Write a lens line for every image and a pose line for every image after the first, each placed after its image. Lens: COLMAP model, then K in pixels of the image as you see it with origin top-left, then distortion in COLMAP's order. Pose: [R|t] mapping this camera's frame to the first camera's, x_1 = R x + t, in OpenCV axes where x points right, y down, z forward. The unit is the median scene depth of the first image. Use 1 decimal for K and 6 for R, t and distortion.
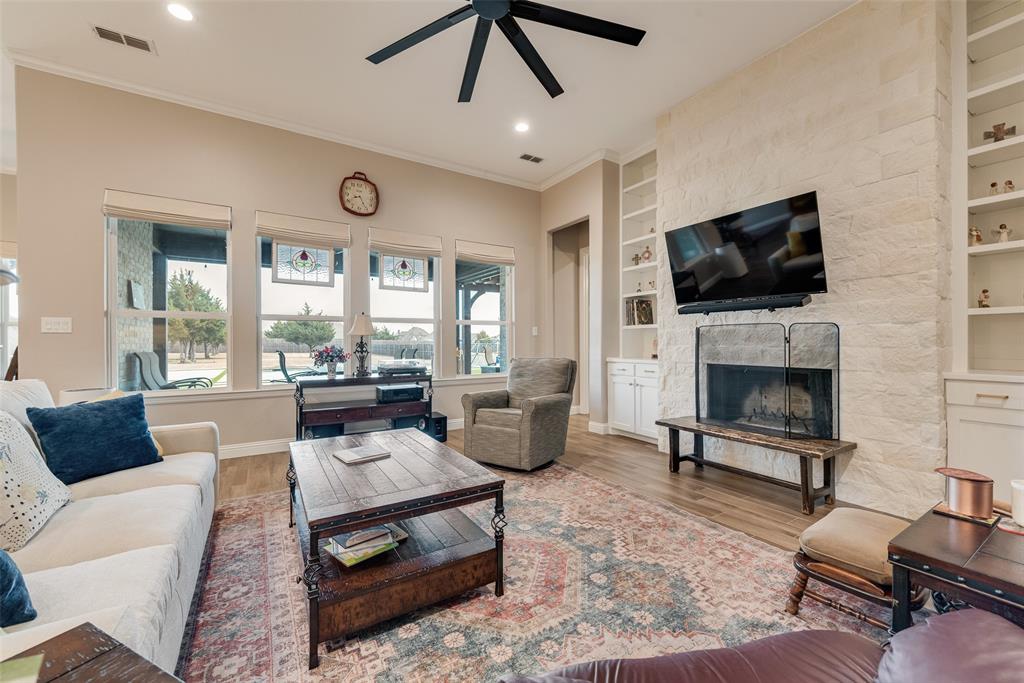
lens RADIAL K [[404.3, 0, 520.4], [0, 404.3, 340.9], [0, 0, 1]] dist [0.011119, -0.000152]
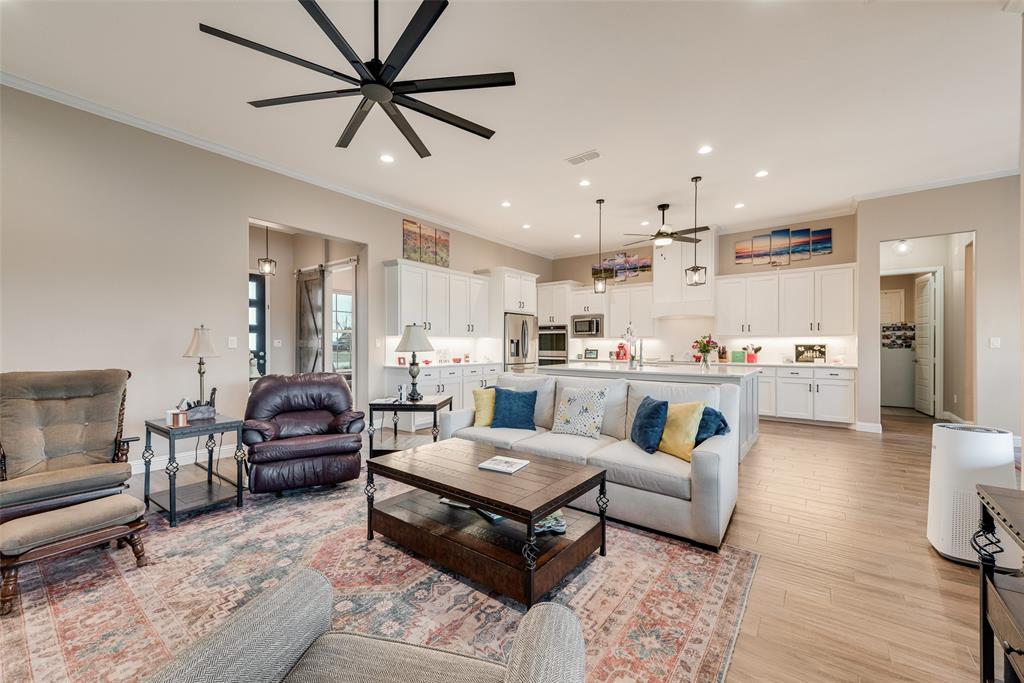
lens RADIAL K [[404.3, 0, 515.9], [0, 404.3, 343.2], [0, 0, 1]] dist [0.011119, -0.000152]
pose [[-0.939245, 0.005204, -0.343208, -0.024512], [0.006397, 0.999977, -0.002344, -0.037537], [0.343188, -0.004397, -0.939256, 1.327389]]
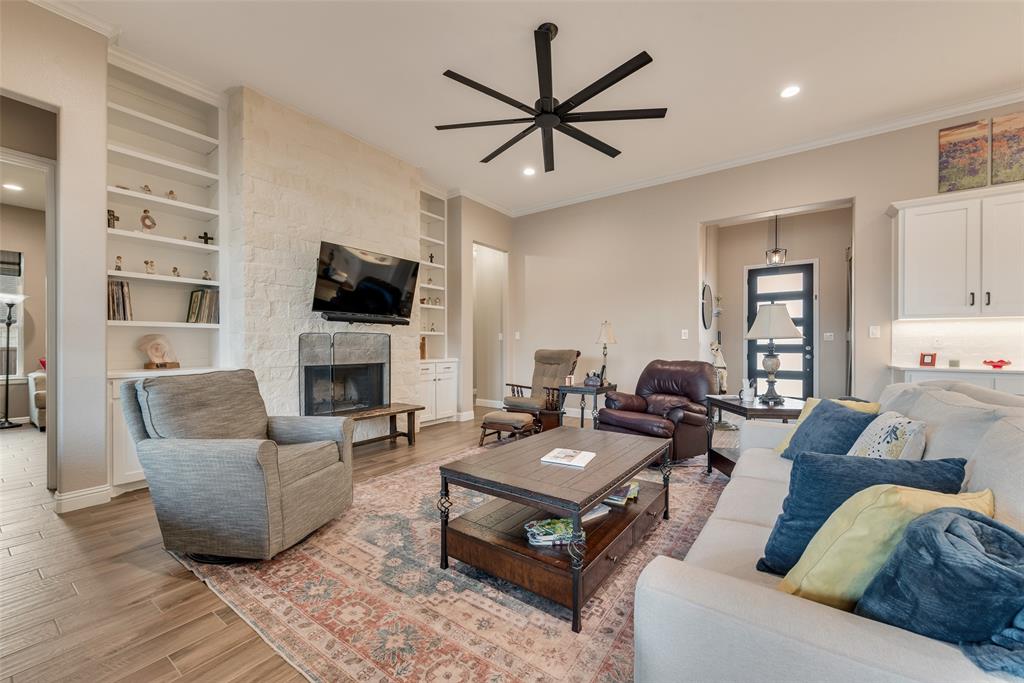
lens RADIAL K [[404.3, 0, 506.5], [0, 404.3, 344.9], [0, 0, 1]] dist [0.011119, -0.000152]
pose [[-0.362390, 0.003231, 0.932021, -0.813417], [-0.003488, 0.999982, -0.004823, 0.002666], [-0.932020, -0.004998, -0.362373, 0.964633]]
